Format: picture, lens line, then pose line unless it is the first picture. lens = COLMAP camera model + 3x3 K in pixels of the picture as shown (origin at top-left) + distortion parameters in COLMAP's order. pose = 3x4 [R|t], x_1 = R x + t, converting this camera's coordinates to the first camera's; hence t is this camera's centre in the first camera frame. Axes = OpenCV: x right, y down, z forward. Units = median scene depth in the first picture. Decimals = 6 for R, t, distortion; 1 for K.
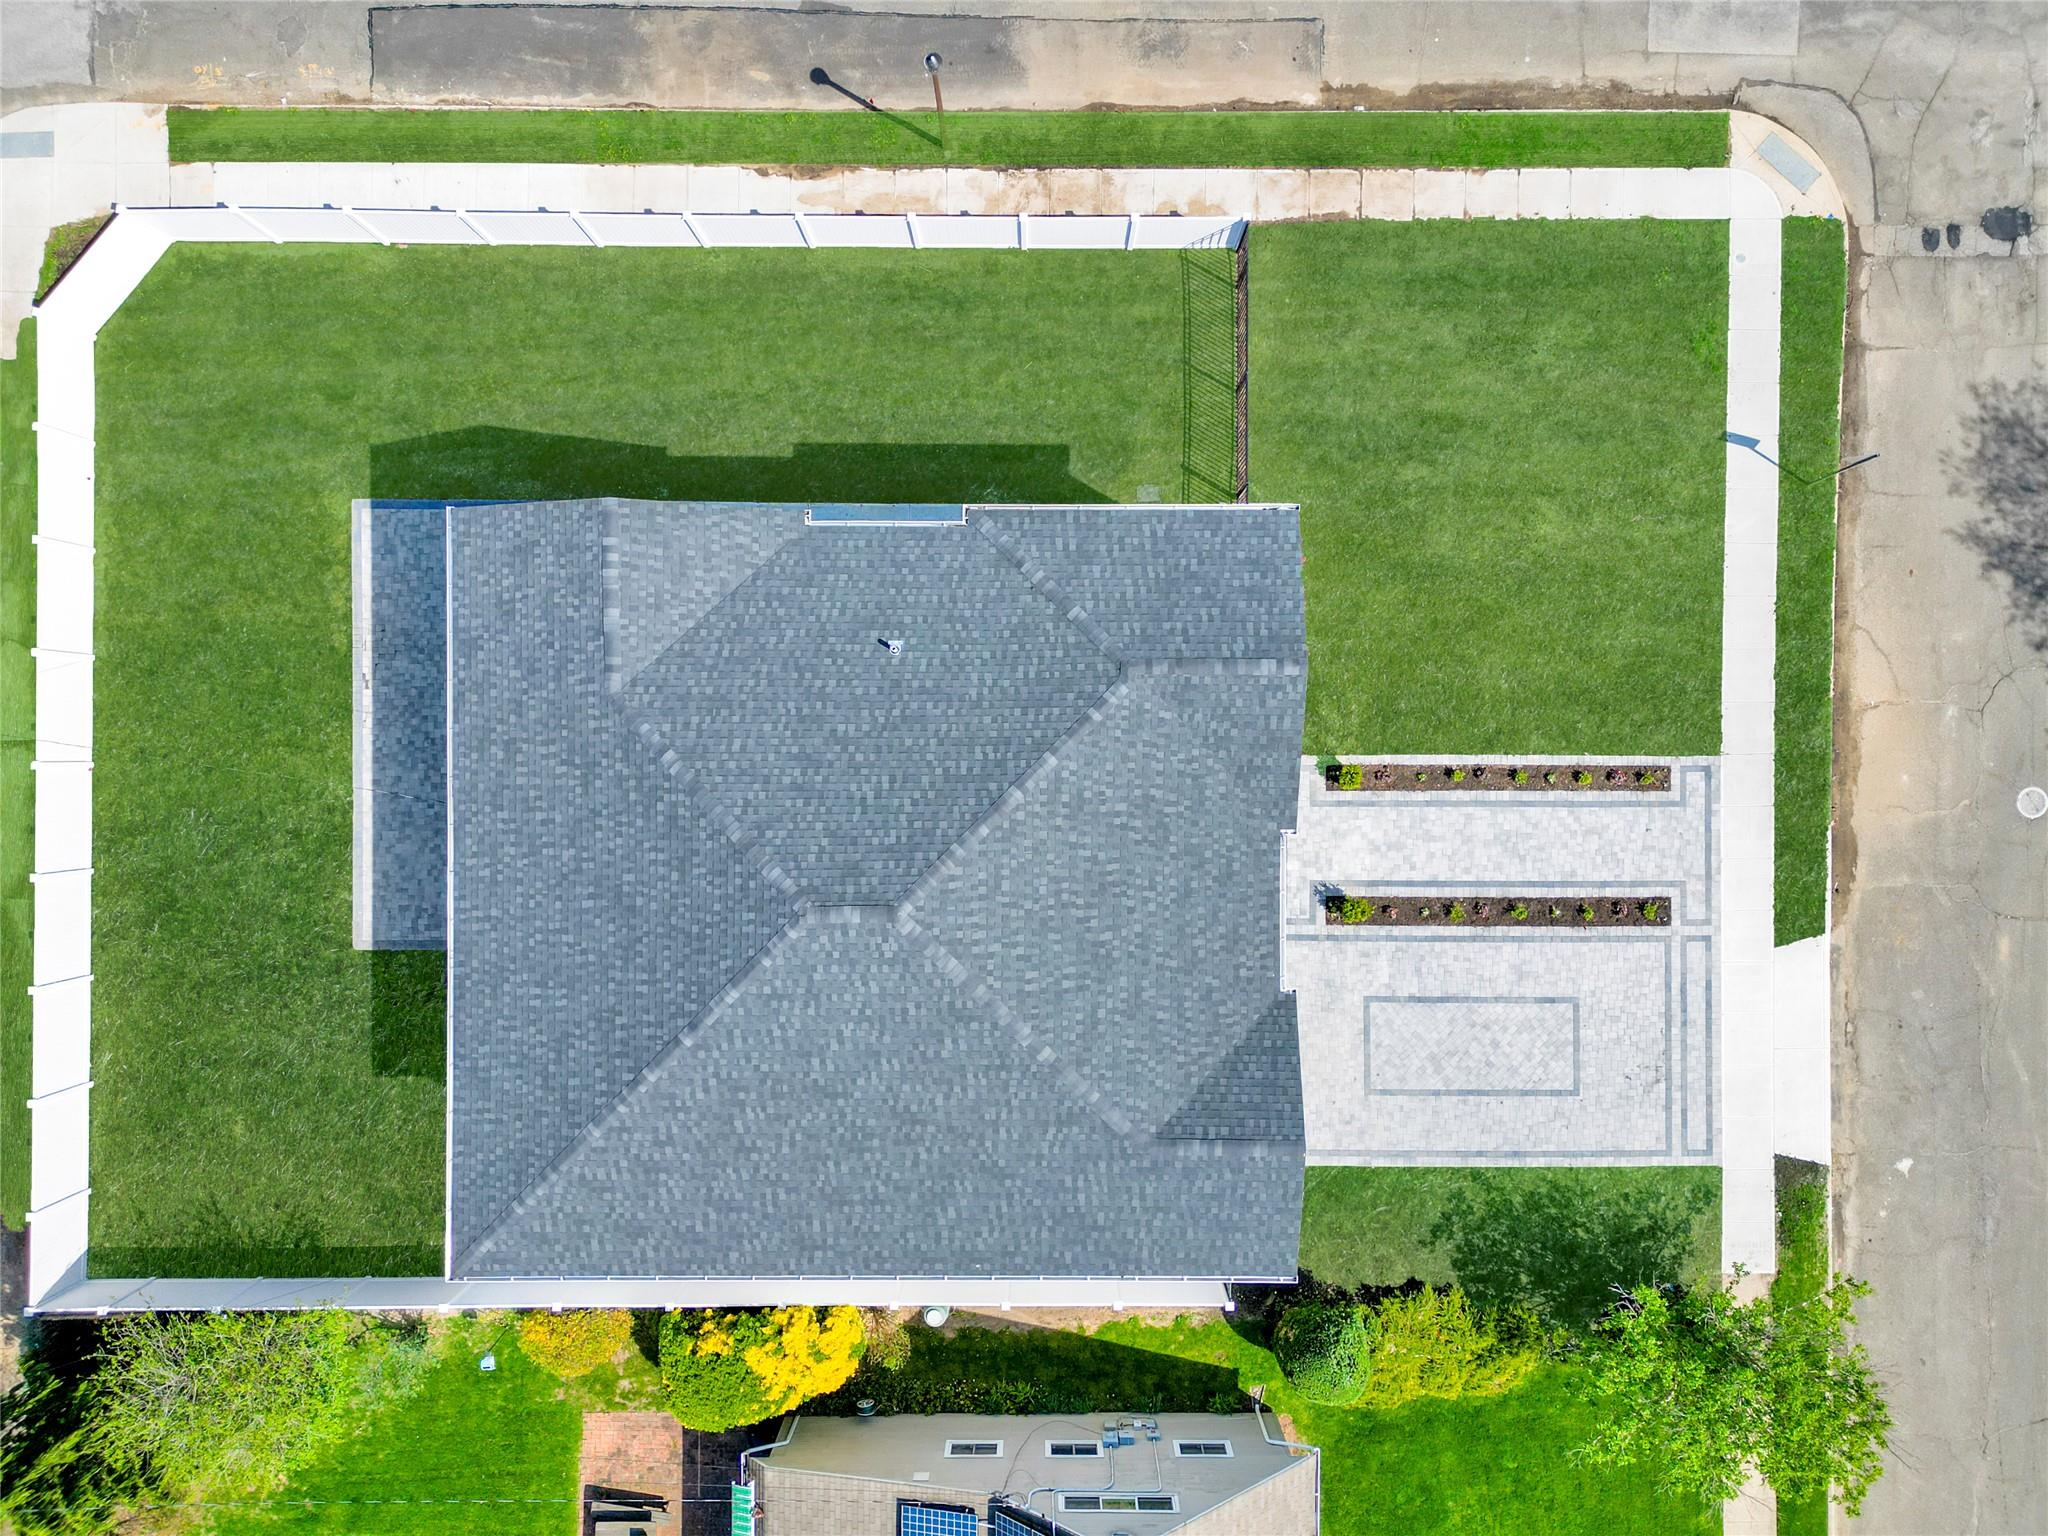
lens RADIAL K [[1426.9, 0, 1030.8], [0, 1426.9, 760.9], [0, 0, 1]] dist [0.079951, -0.070168]
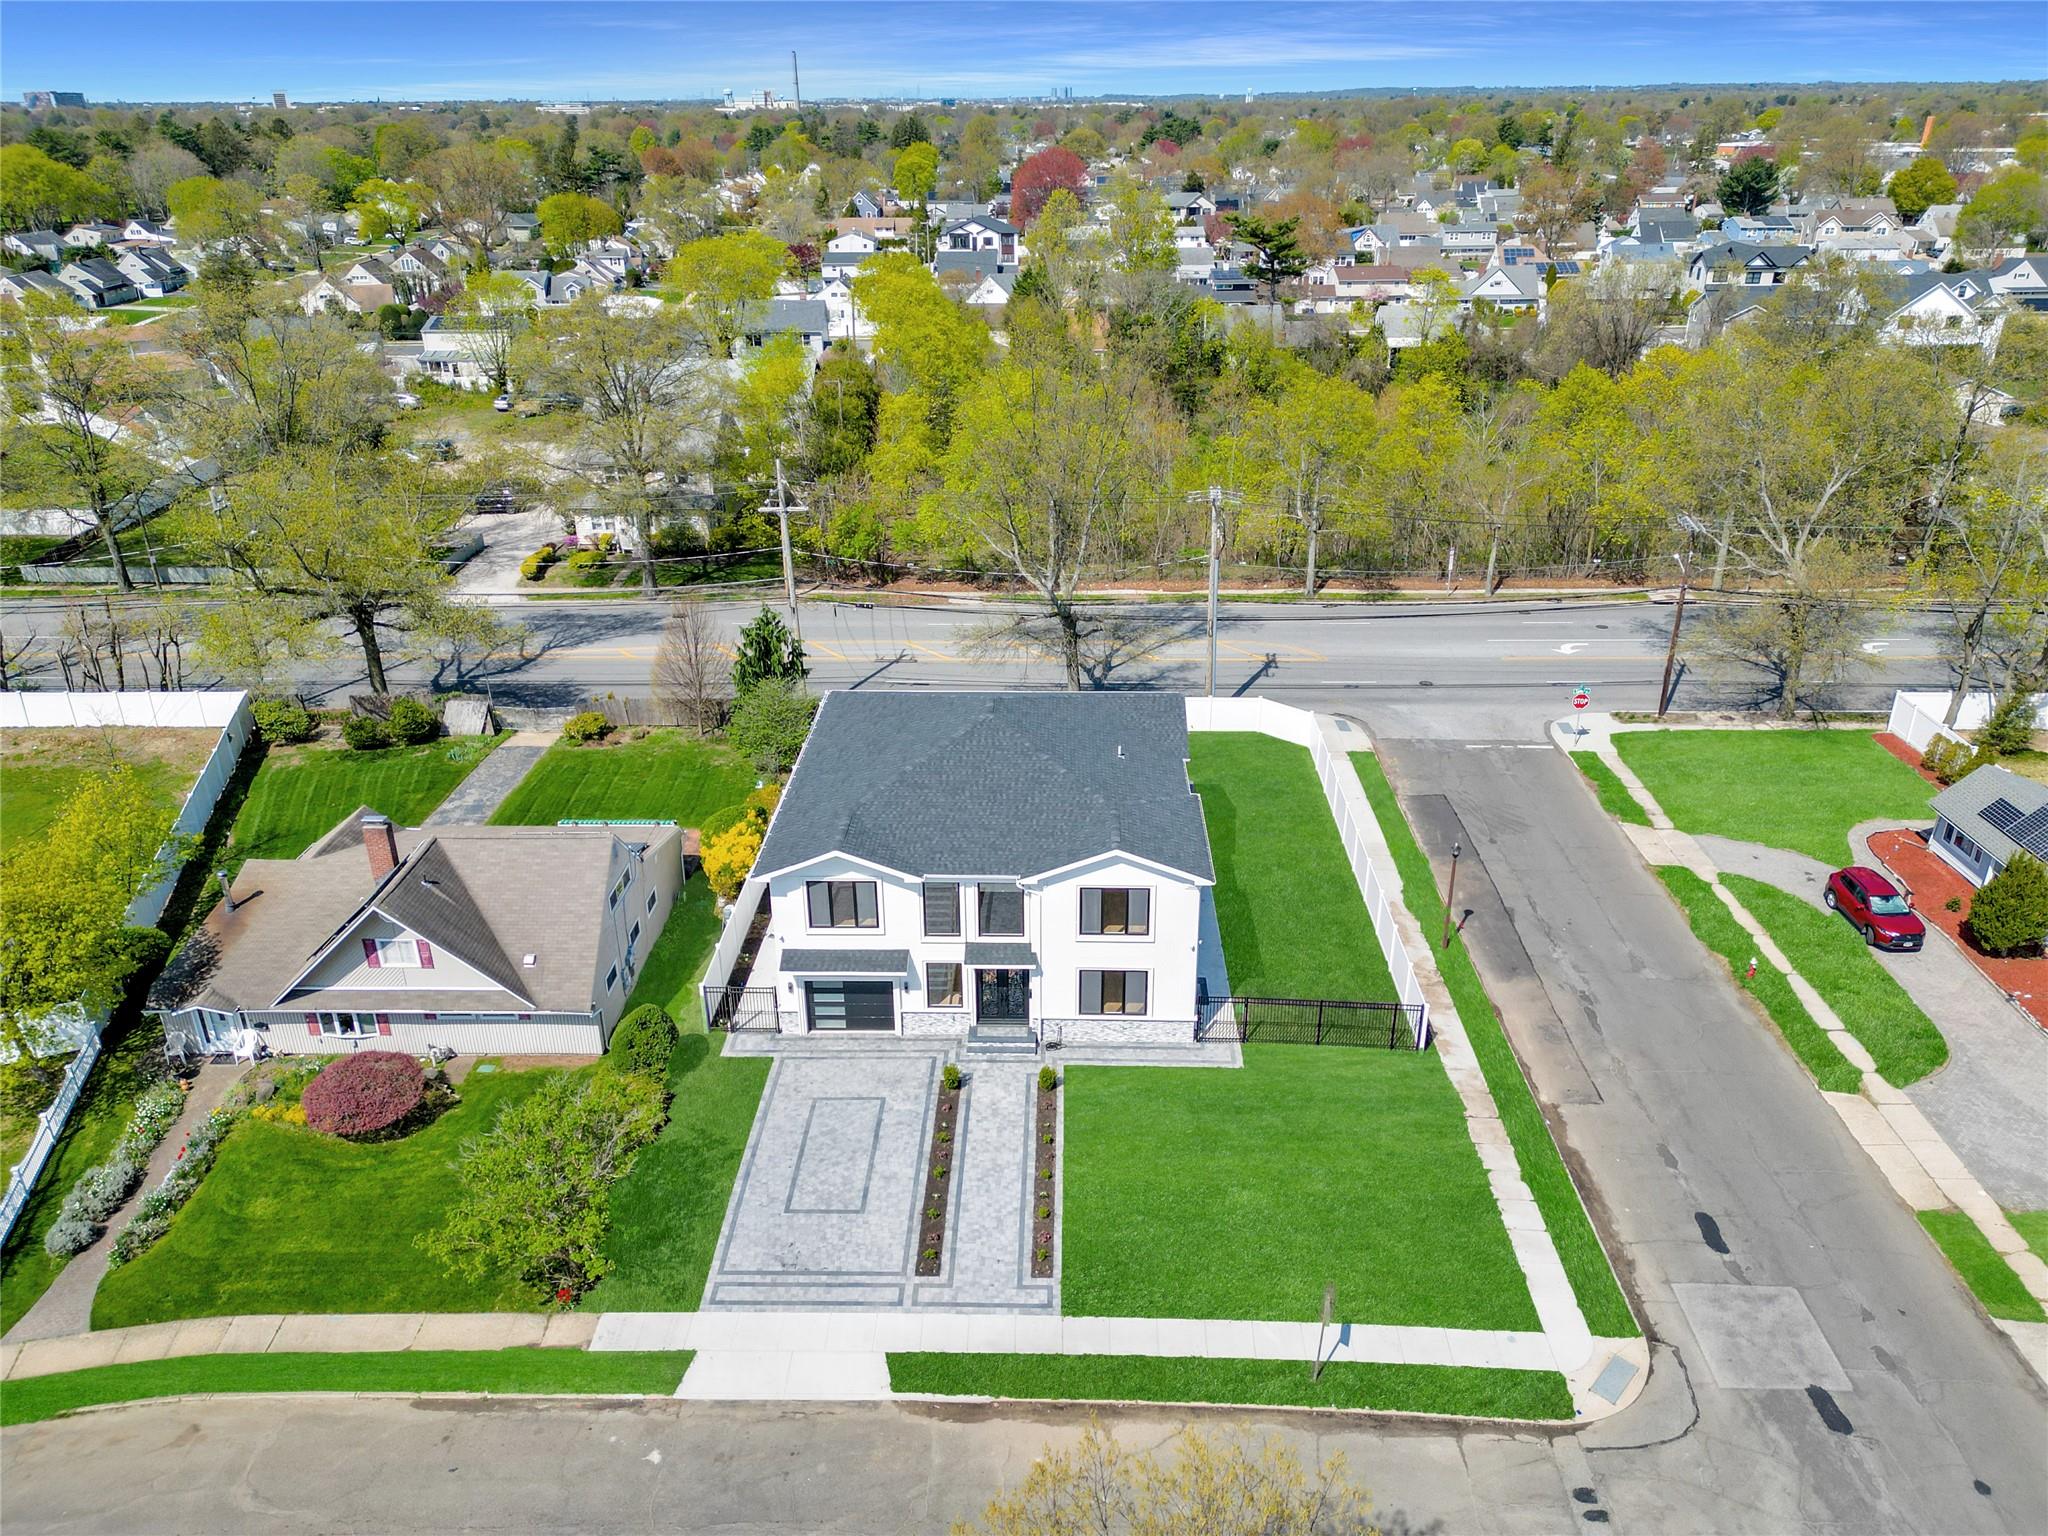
lens RADIAL K [[1446.9, 0, 1030.0], [0, 1446.9, 719.2], [0, 0, 1]] dist [0.088003, -0.083857]
pose [[-0.026660, 0.394267, -0.918609, 1.340900], [-0.999633, -0.014993, 0.022576, 0.002085], [-0.004872, 0.918873, 0.394522, 0.127342]]
